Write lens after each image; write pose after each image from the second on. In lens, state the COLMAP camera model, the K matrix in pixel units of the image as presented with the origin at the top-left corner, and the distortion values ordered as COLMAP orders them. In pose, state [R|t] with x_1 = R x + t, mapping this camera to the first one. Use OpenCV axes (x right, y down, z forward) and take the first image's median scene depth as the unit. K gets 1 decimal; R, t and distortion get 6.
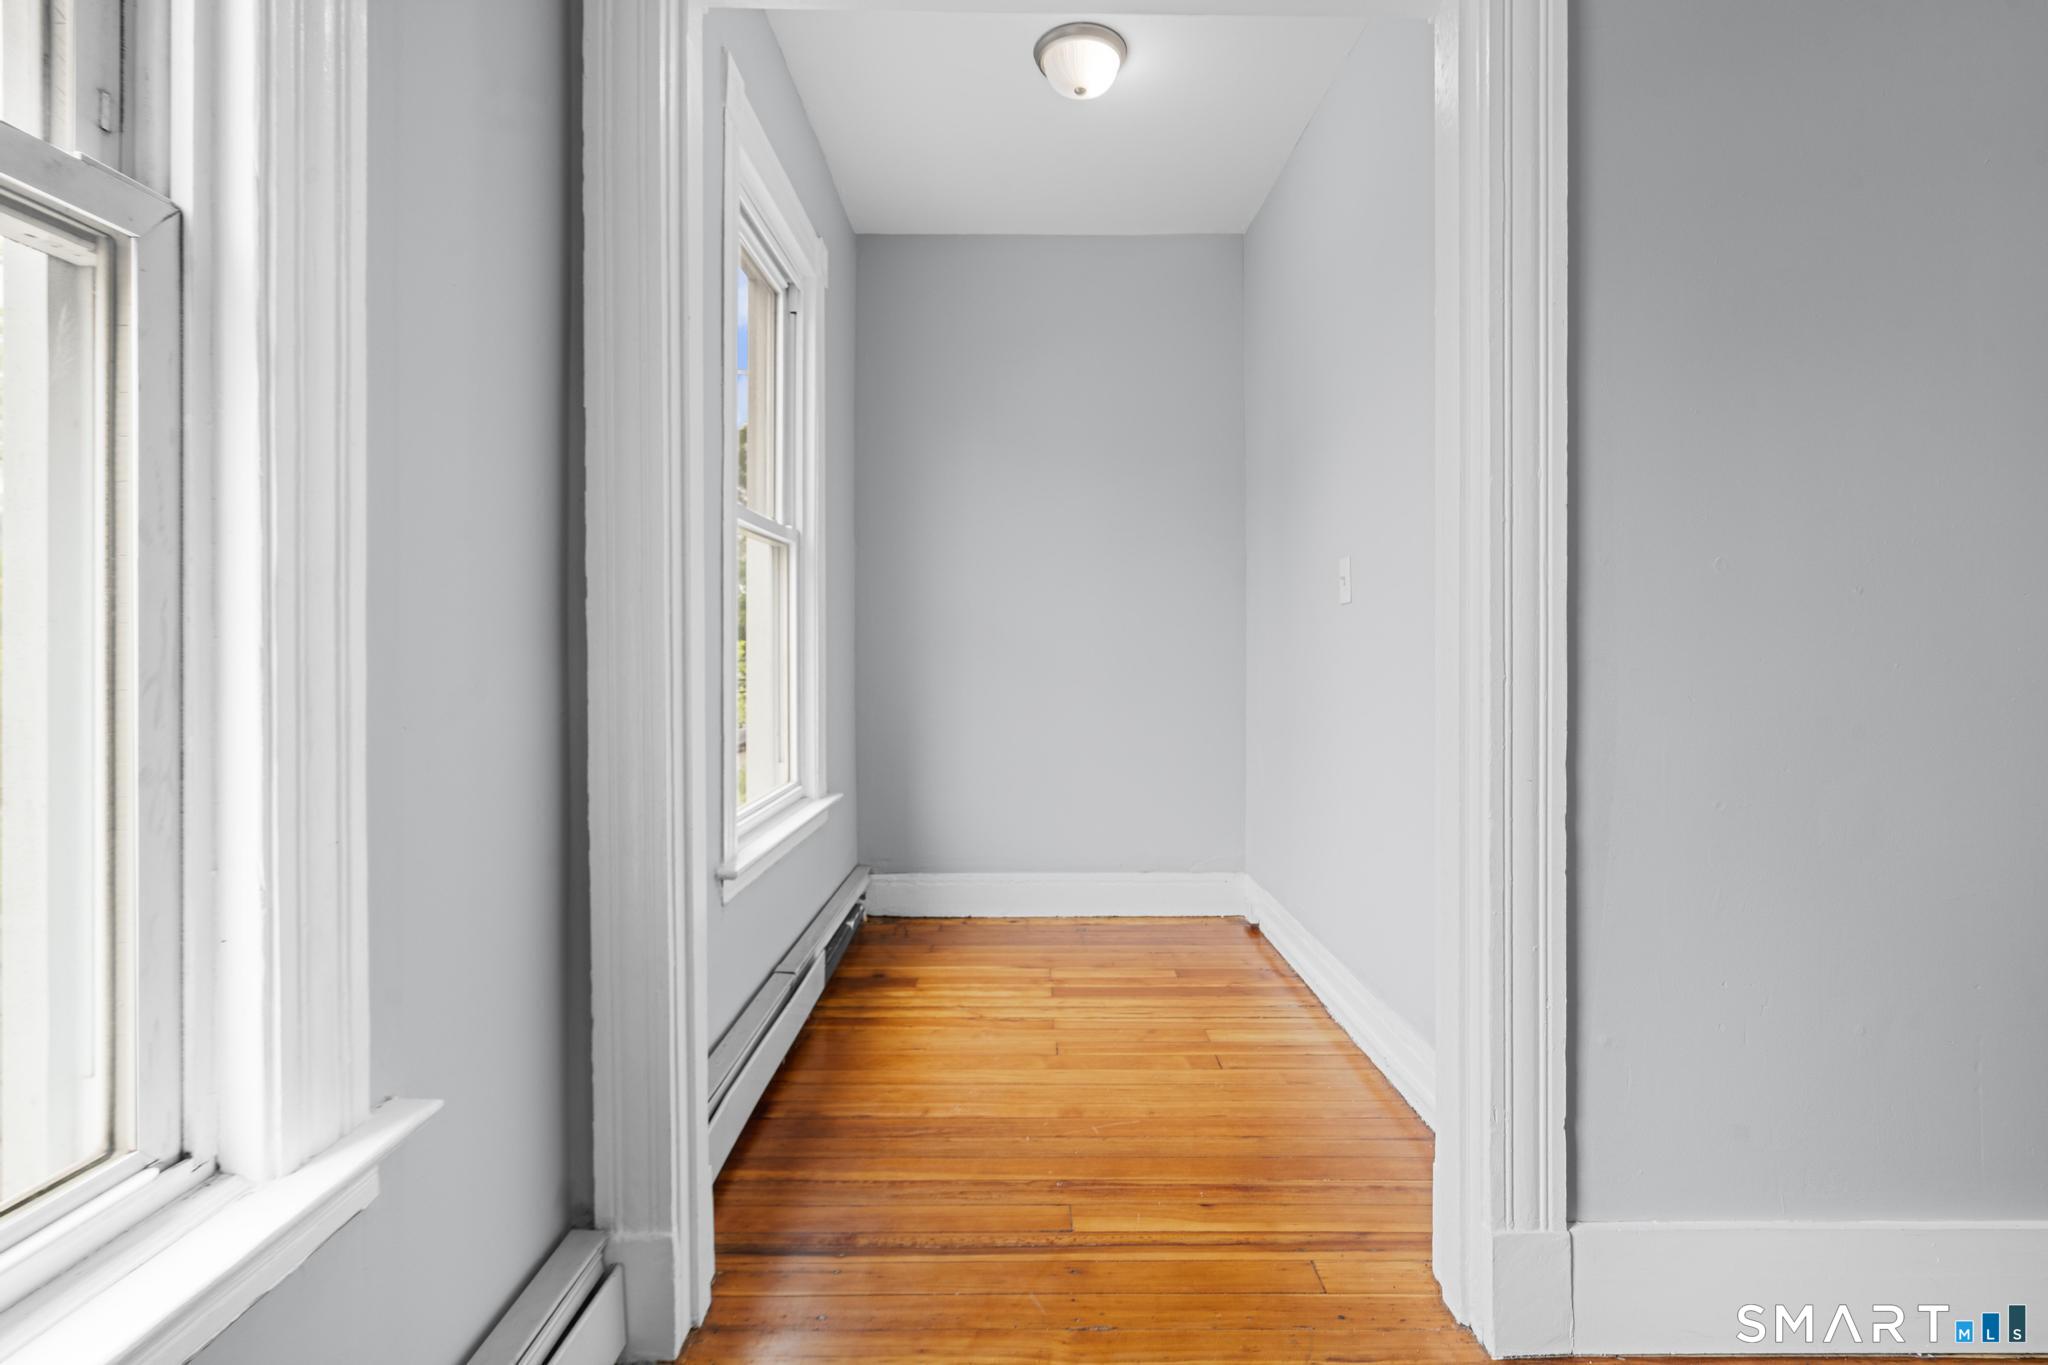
lens RADIAL K [[944.5, 0, 1032.9], [0, 944.5, 658.5], [0, 0, 1]] dist [0.000030, 0.000194]
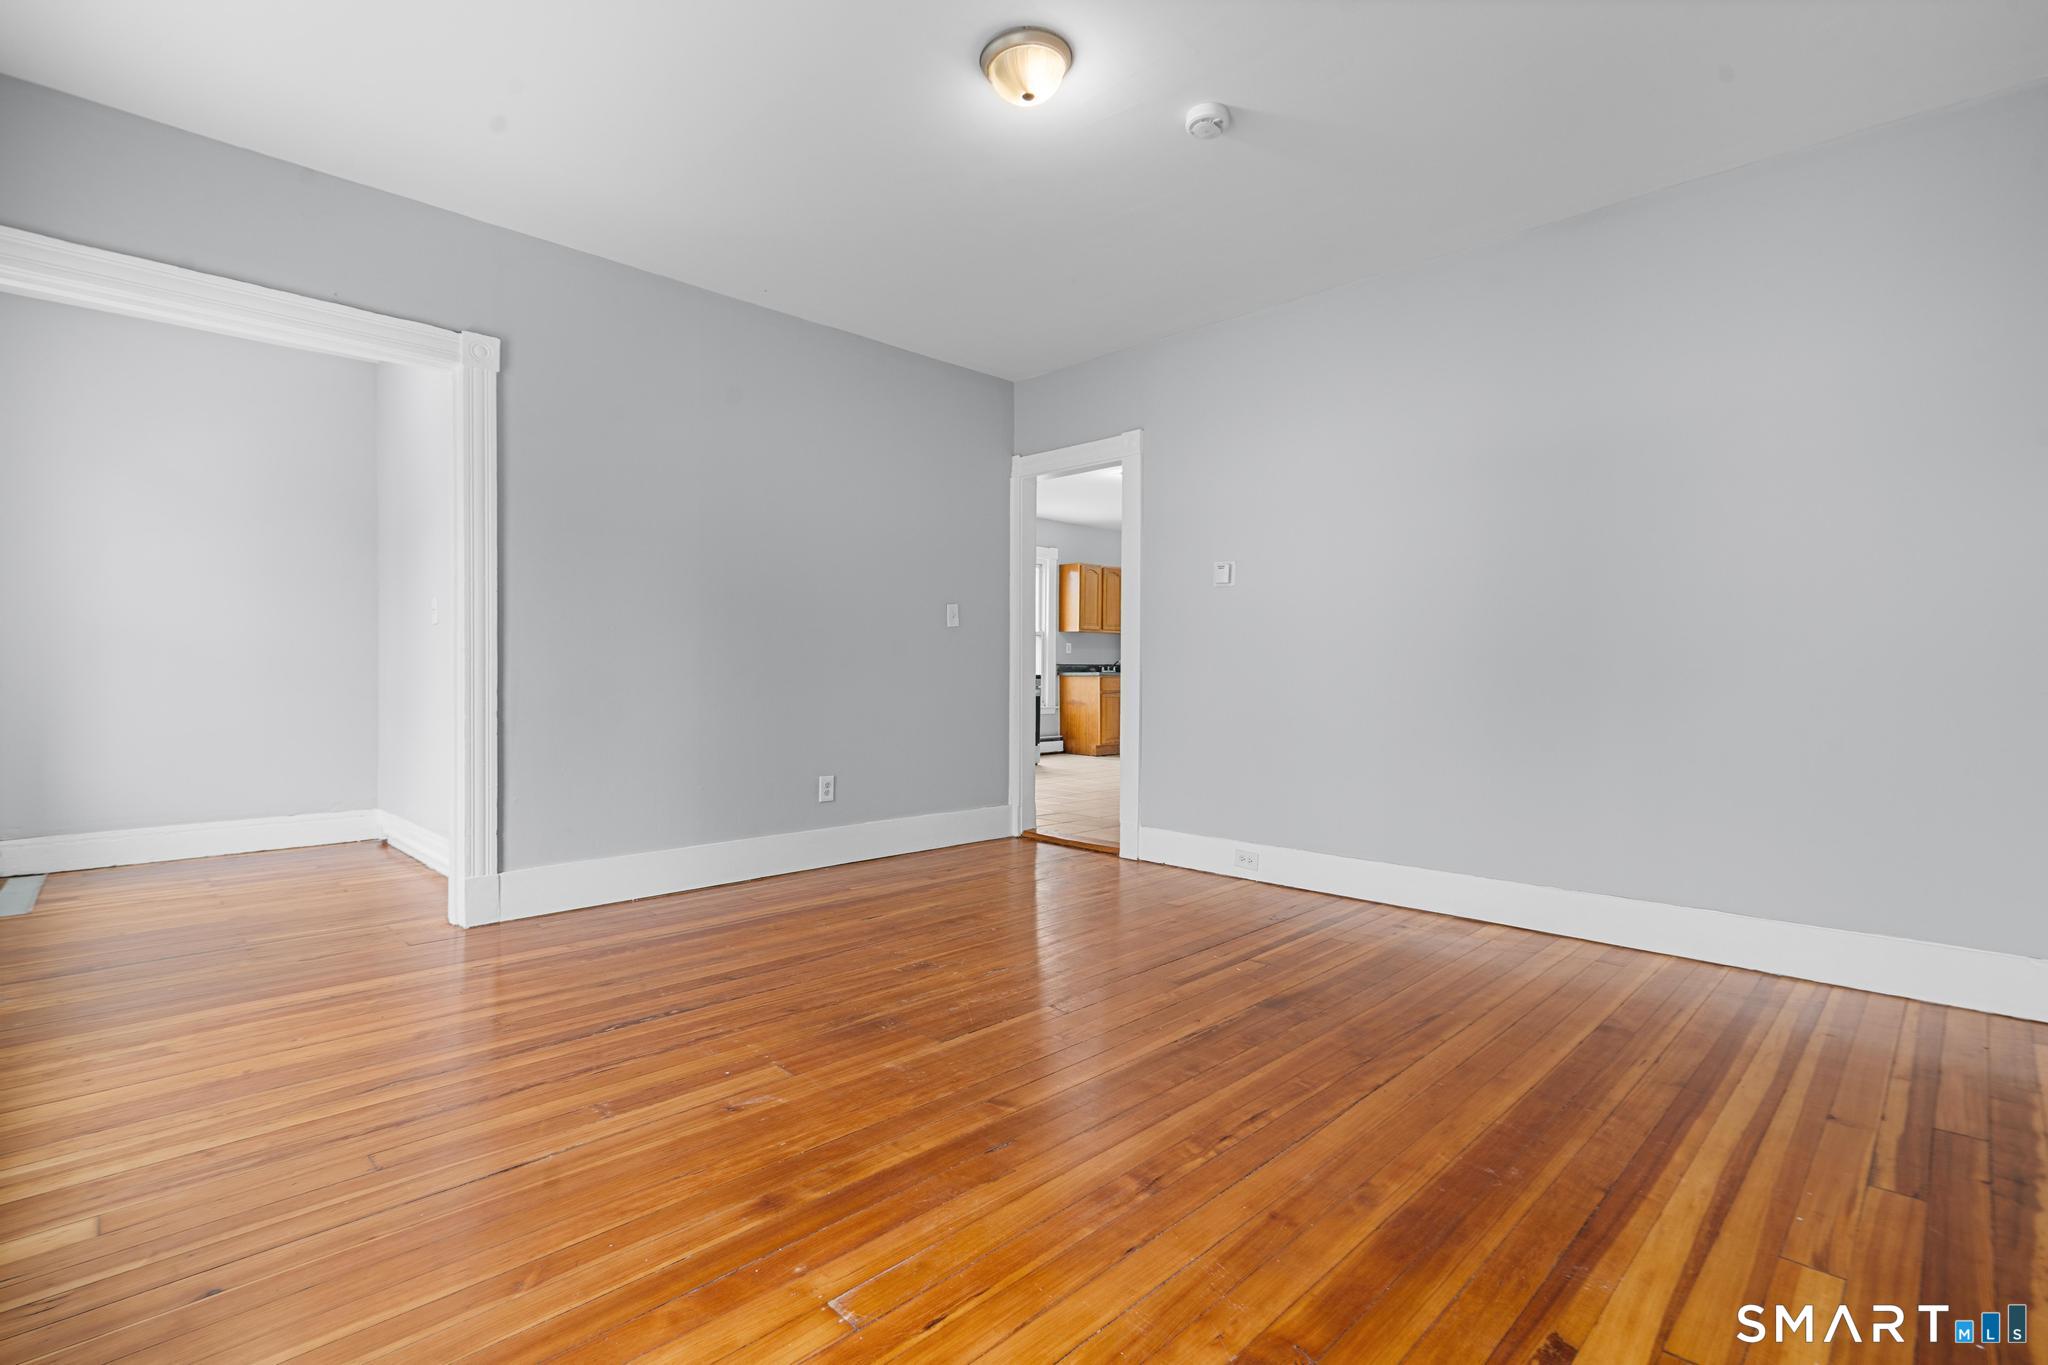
lens RADIAL K [[950.2, 0, 998.5], [0, 950.2, 673.1], [0, 0, 1]] dist [-0.000889, 0.001095]
pose [[0.725246, -0.000099, 0.688490, -0.218733], [0.001522, 0.999998, -0.001460, 0.065728], [-0.688488, 0.002107, 0.725245, -1.776145]]
